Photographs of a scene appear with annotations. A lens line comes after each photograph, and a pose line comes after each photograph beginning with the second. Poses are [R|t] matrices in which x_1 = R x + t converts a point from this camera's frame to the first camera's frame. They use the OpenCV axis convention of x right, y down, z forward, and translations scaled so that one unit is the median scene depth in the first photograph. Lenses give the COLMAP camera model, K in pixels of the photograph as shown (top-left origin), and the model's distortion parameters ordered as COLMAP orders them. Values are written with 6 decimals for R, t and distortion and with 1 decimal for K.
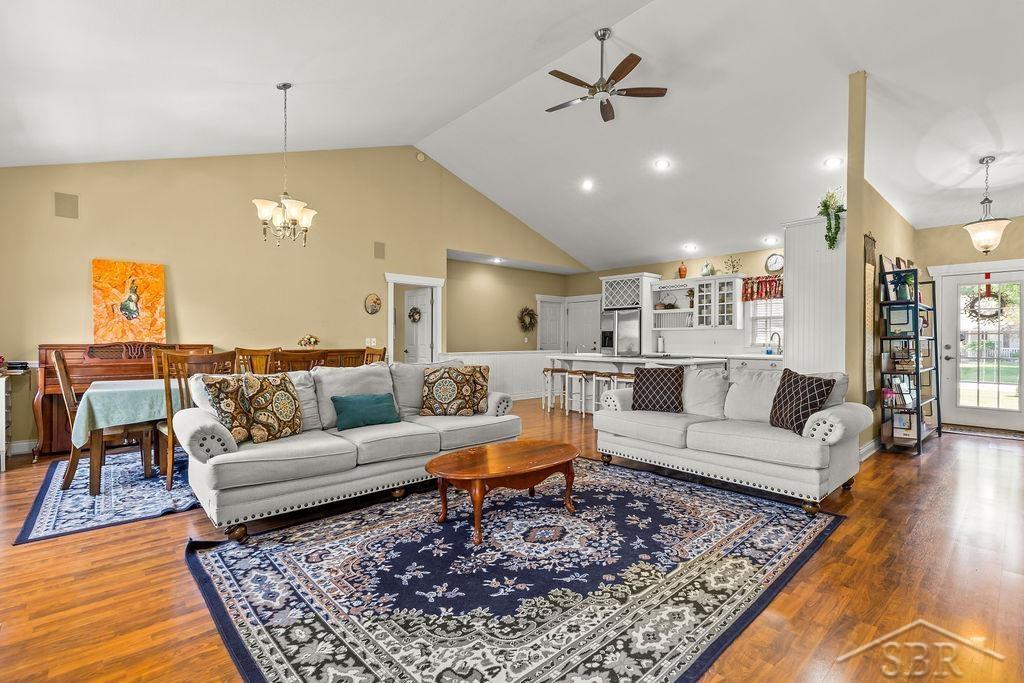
lens RADIAL K [[467.1, 0, 512.0], [0, 467.1, 341.5], [0, 0, 1]] dist [0.000821, -0.000177]
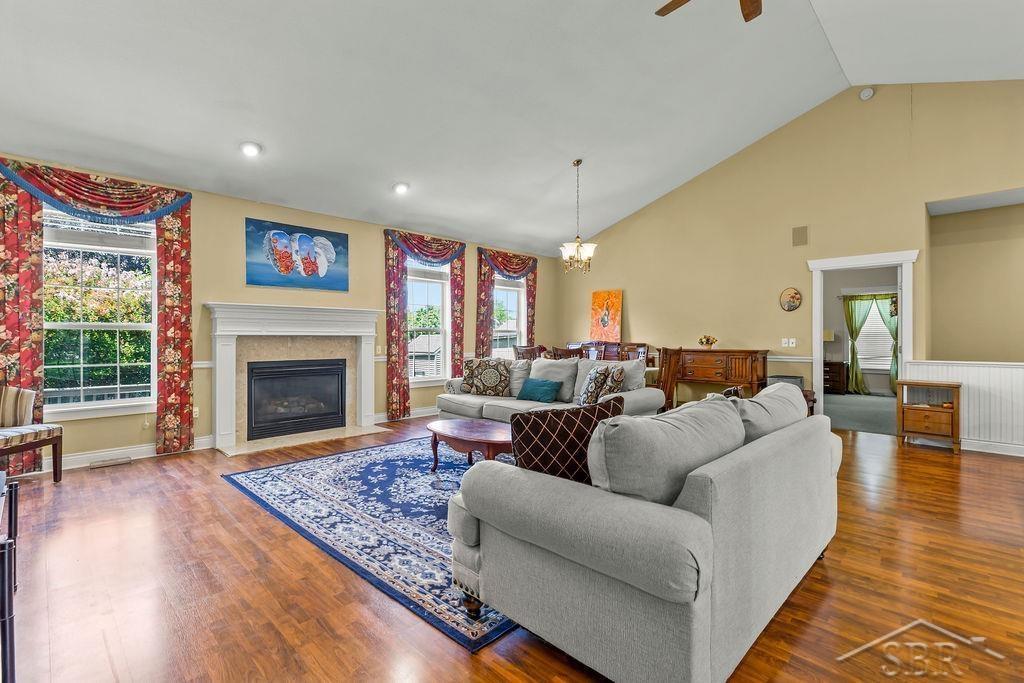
lens RADIAL K [[464.1, 0, 512.0], [0, 464.1, 341.5], [0, 0, 1]] dist [-0.002533, -0.000343]
pose [[0.058471, 0.004167, -0.998280, 1.507674], [-0.006957, 0.999969, 0.003767, -0.003770], [0.998265, 0.006725, 0.058498, 1.196191]]
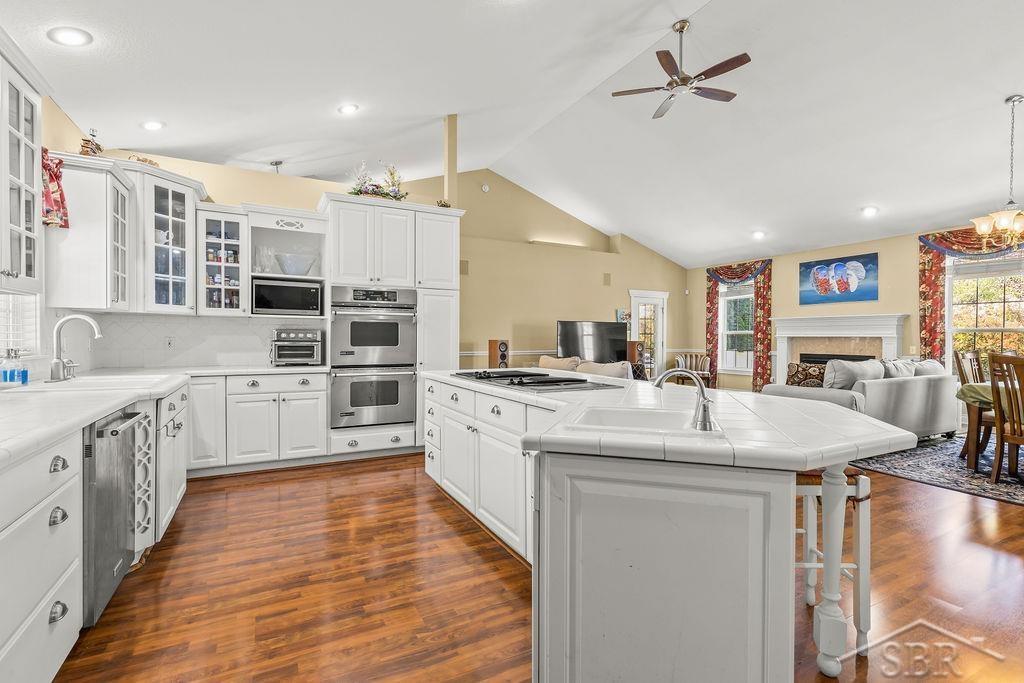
lens RADIAL K [[468.7, 0, 490.4], [0, 468.7, 341.5], [0, 0, 1]] dist [-0.002106, -0.000471]
pose [[-0.958498, -0.010658, 0.284900, 0.555218], [-0.005756, 0.999821, 0.018038, -0.027946], [-0.285042, 0.015650, -0.958387, 3.916891]]
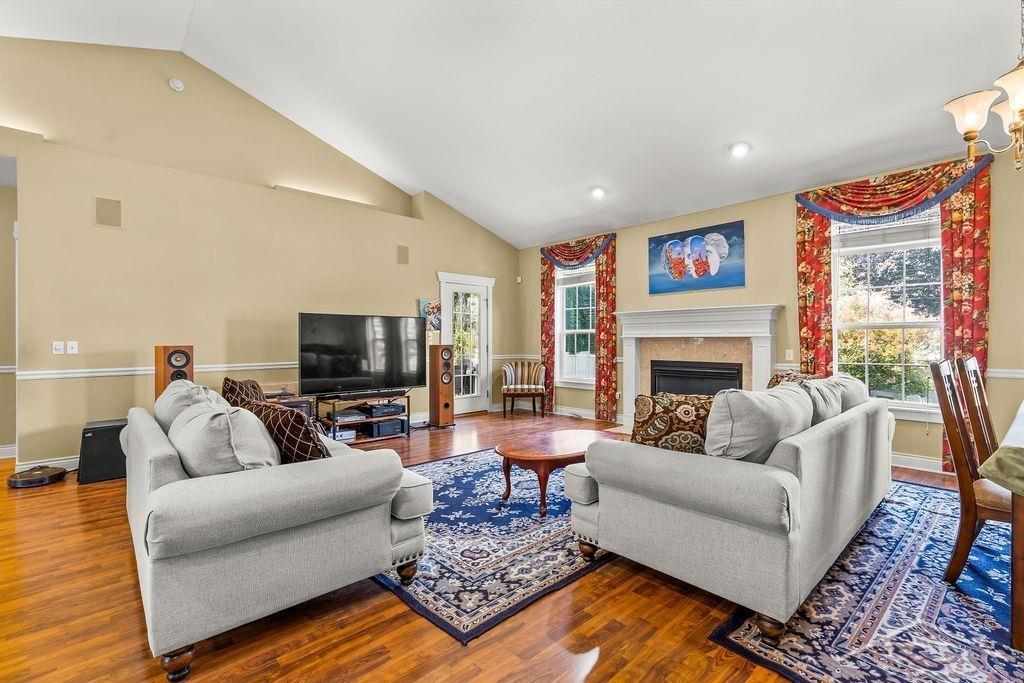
lens RADIAL K [[455.9, 0, 514.6], [0, 455.9, 340.0], [0, 0, 1]] dist [0.002350, 0.000081]
pose [[-0.999898, -0.001524, -0.014230, 0.146455], [-0.001641, 0.999965, 0.008219, -0.019057], [0.014217, 0.008241, -0.999865, 2.500438]]
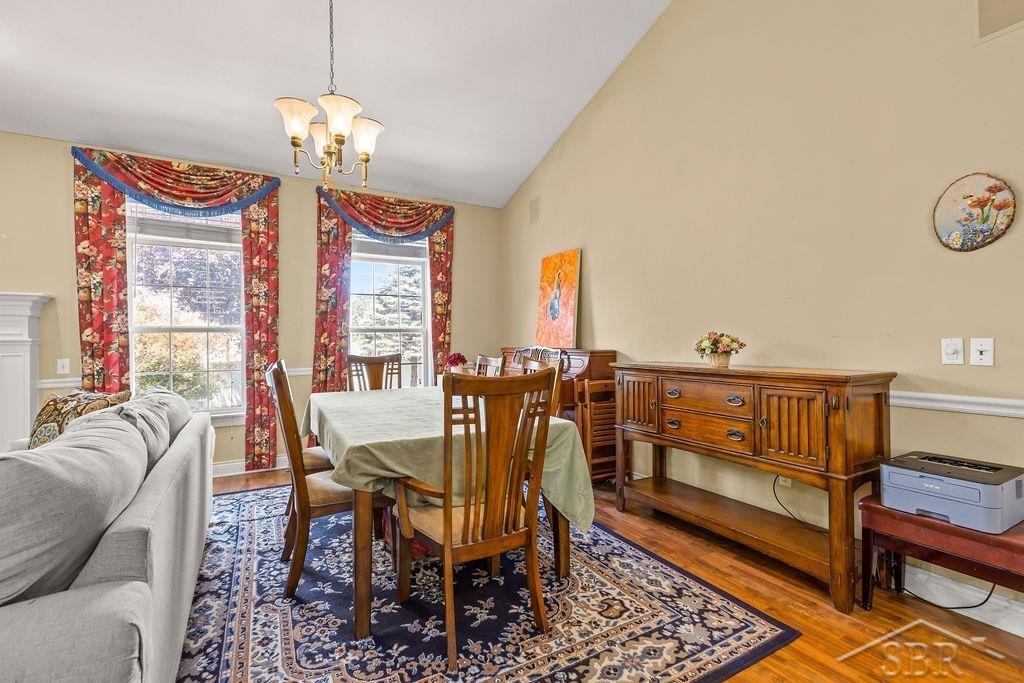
lens RADIAL K [[455.9, 0, 514.6], [0, 455.9, 340.0], [0, 0, 1]] dist [0.002350, 0.000081]
pose [[-0.205944, -0.001369, -0.978563, 0.037876], [0.001285, 0.999998, -0.001670, -0.017973], [0.978563, -0.001601, -0.205941, 2.225681]]
